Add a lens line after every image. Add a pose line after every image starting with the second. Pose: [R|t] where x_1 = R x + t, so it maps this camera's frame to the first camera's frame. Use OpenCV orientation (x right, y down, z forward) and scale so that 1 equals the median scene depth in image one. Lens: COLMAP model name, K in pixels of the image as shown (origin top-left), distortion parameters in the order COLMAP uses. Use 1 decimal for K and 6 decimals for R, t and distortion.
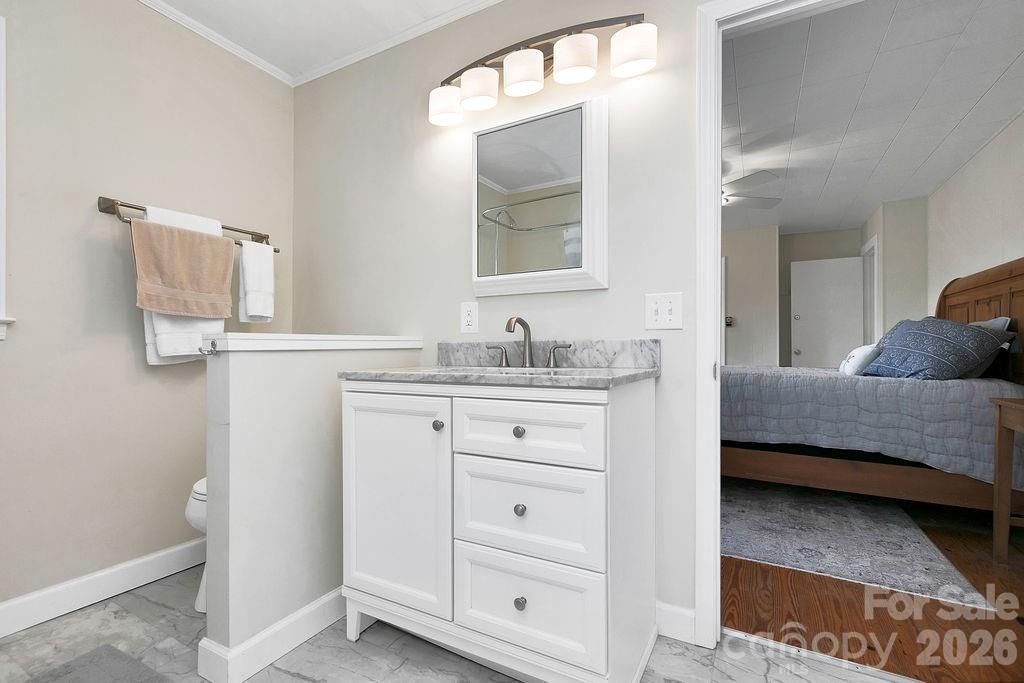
lens RADIAL K [[457.0, 0, 513.6], [0, 457.0, 361.0], [0, 0, 1]] dist [0.003091, 0.000119]
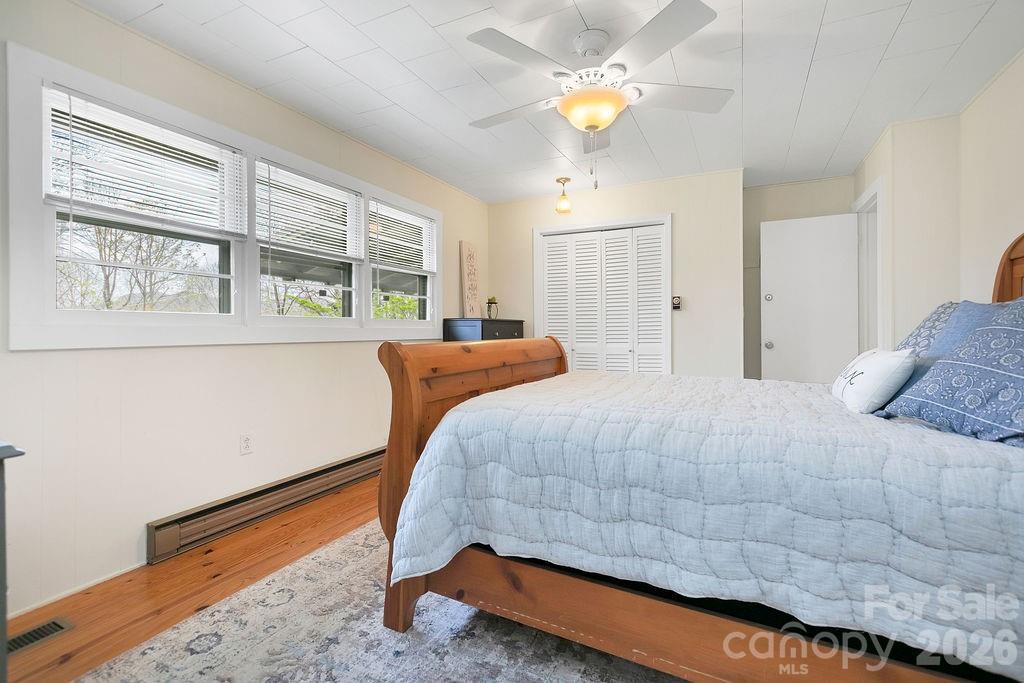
lens RADIAL K [[457.0, 0, 510.9], [0, 457.0, 340.5], [0, 0, 1]] dist [0.003091, 0.000119]
pose [[0.999678, -0.001670, 0.025303, 0.299608], [0.001684, 0.999998, -0.000543, -0.041662], [-0.025302, 0.000585, 0.999680, 0.442578]]
